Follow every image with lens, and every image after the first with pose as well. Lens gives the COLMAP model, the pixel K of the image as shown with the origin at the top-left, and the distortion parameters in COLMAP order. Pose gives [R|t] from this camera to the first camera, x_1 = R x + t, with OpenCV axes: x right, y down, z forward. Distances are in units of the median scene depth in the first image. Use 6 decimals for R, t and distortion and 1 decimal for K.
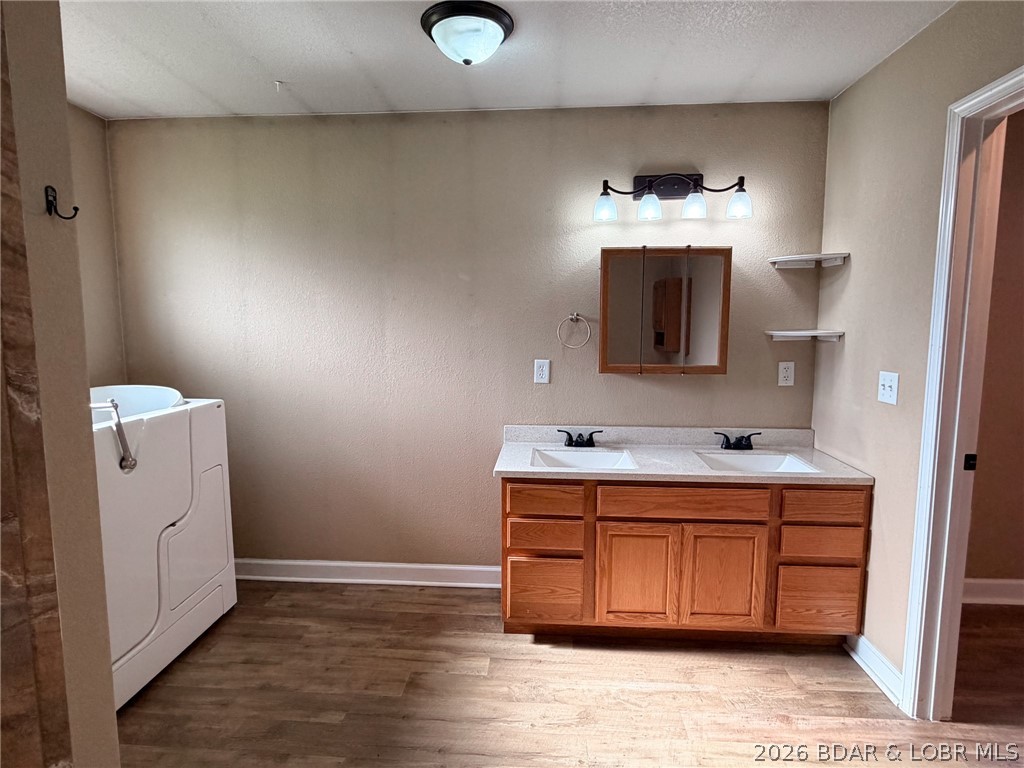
lens RADIAL K [[557.5, 0, 529.6], [0, 557.5, 385.2], [0, 0, 1]] dist [0.002826, 0.000450]
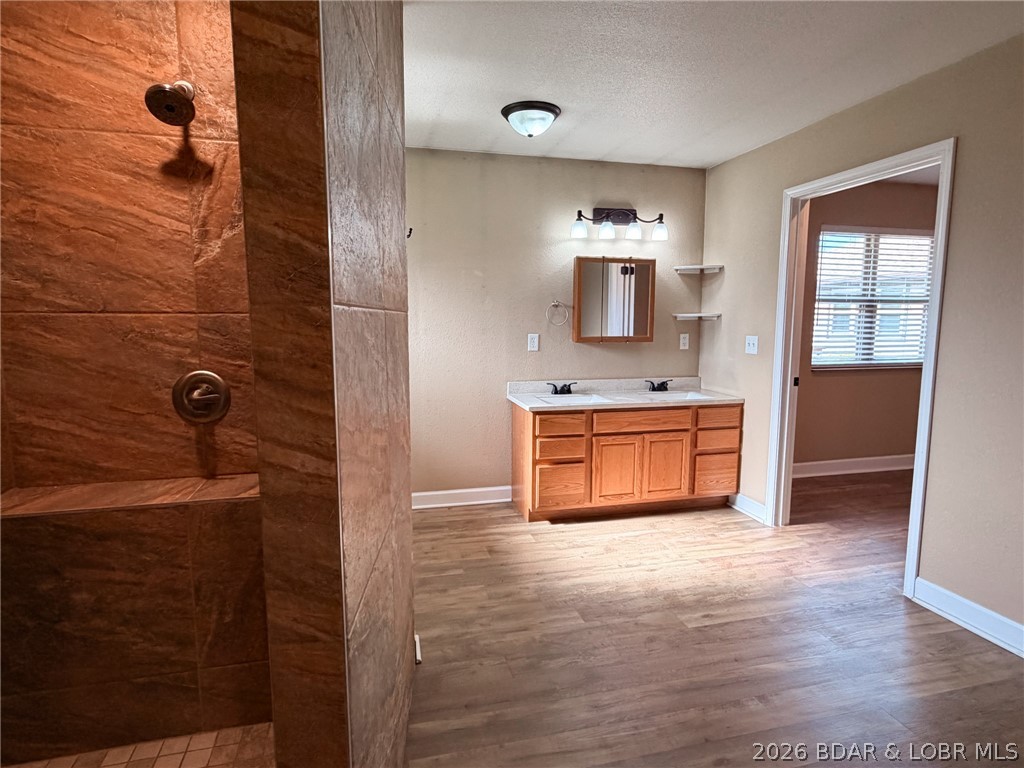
lens RADIAL K [[578.1, 0, 512.8], [0, 578.1, 389.5], [0, 0, 1]] dist [0.005145, -0.000151]
pose [[0.947058, -0.037122, 0.318910, -0.582390], [0.033993, 0.999304, 0.015376, 0.081923], [-0.319259, -0.003721, 0.947660, -0.425510]]
